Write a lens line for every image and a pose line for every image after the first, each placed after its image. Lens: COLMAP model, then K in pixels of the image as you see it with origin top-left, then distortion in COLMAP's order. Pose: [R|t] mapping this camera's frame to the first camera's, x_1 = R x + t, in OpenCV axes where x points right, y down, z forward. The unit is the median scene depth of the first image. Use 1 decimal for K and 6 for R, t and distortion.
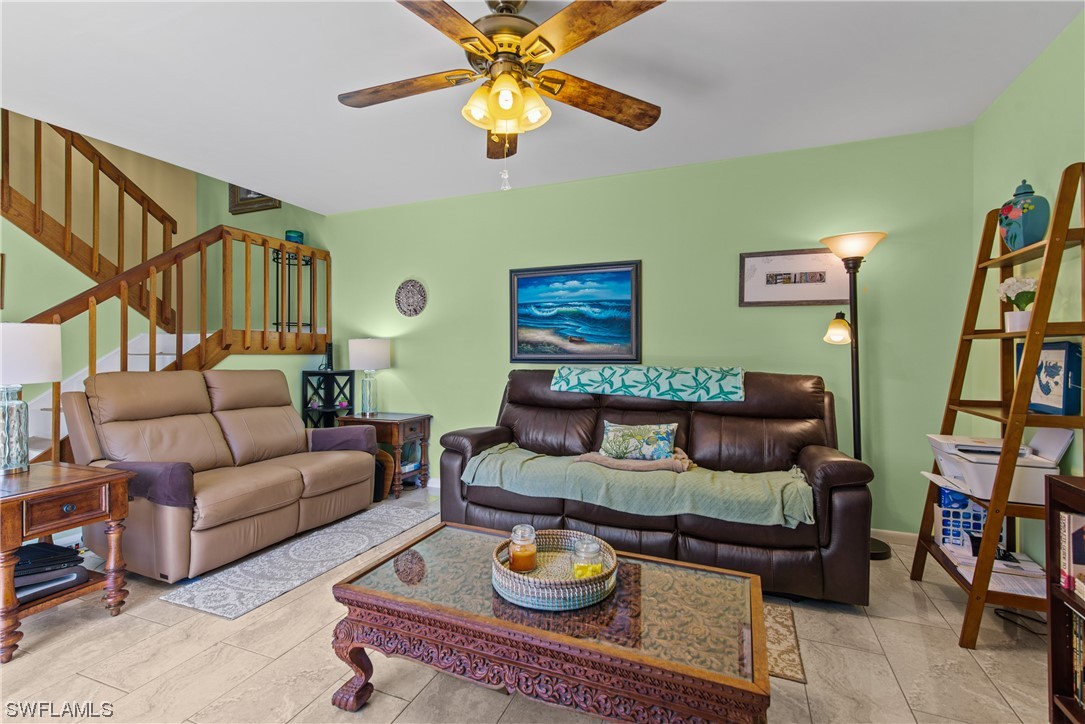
lens RADIAL K [[488.1, 0, 547.2], [0, 488.1, 354.8], [0, 0, 1]] dist [0.020189, -0.003513]
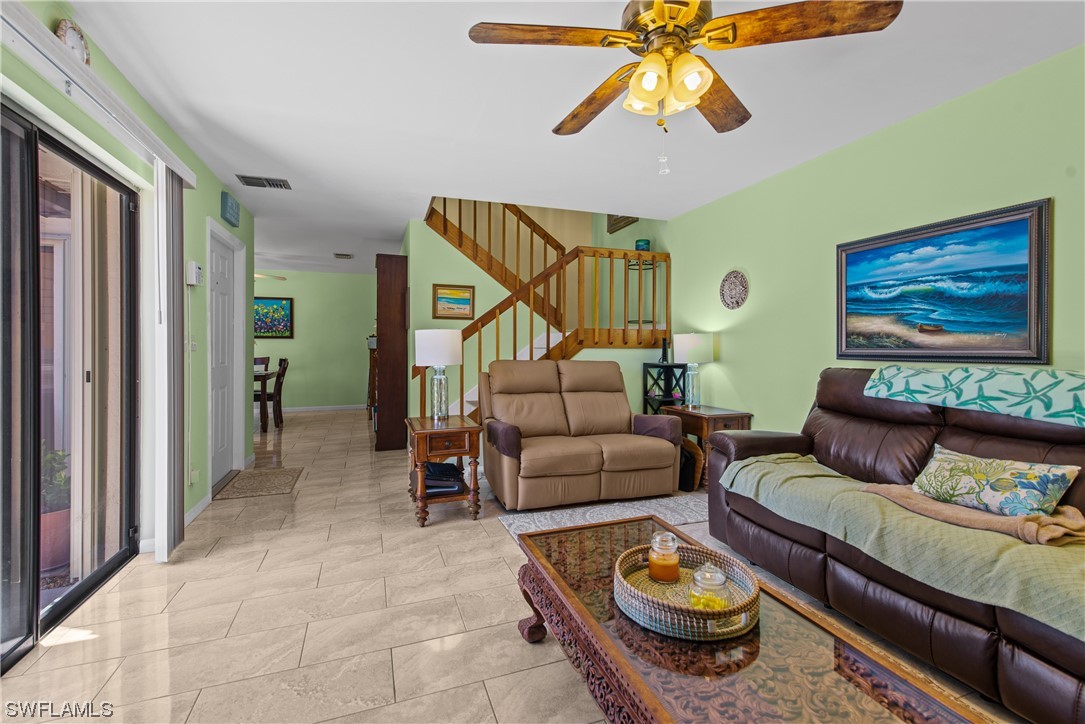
lens RADIAL K [[488.1, 0, 547.6], [0, 488.1, 353.1], [0, 0, 1]] dist [0.020189, -0.003513]
pose [[0.669155, 0.009819, -0.743058, 0.257043], [-0.003331, 0.999942, 0.010214, -0.000935], [0.743116, -0.004359, 0.669149, 0.110830]]
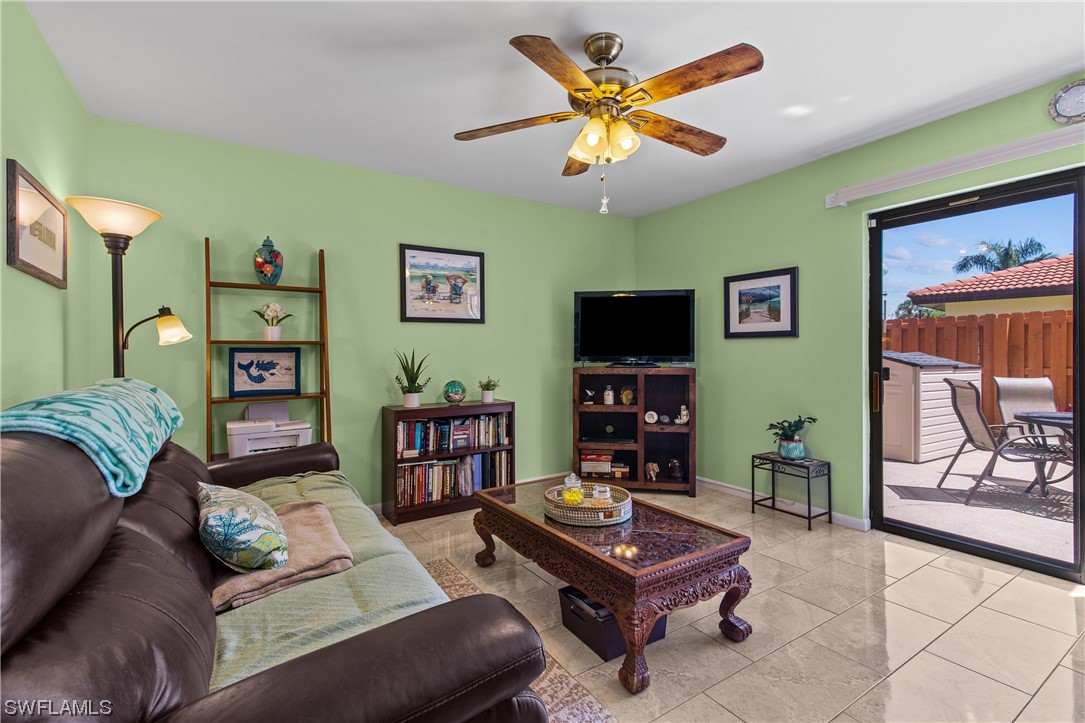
lens RADIAL K [[488.1, 0, 546.4], [0, 488.1, 353.7], [0, 0, 1]] dist [0.020189, -0.003513]
pose [[-0.819245, 0.002718, 0.573438, -0.353269], [0.008678, 0.999933, 0.007658, -0.007268], [-0.573378, 0.011249, -0.819213, 1.126402]]
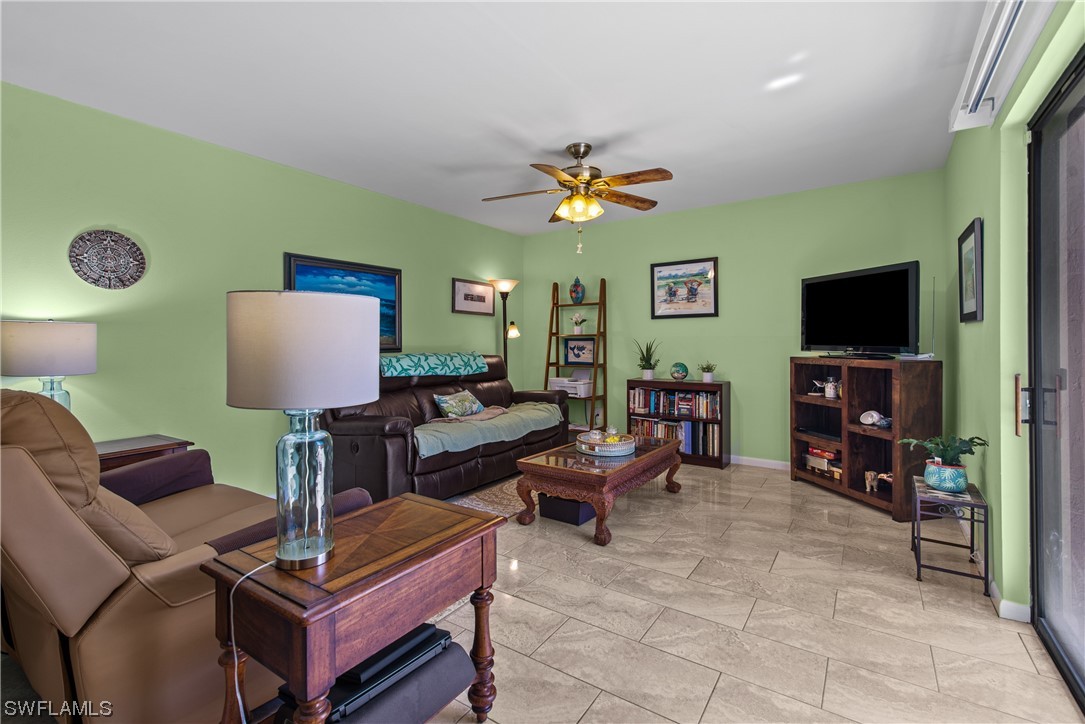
lens RADIAL K [[488.1, 0, 546.0], [0, 488.1, 344.0], [0, 0, 1]] dist [0.020189, -0.003513]
pose [[0.207528, -0.005331, 0.978215, -1.054094], [0.009893, 0.999945, 0.003350, -0.003136], [-0.978179, 0.008982, 0.207570, 0.410638]]
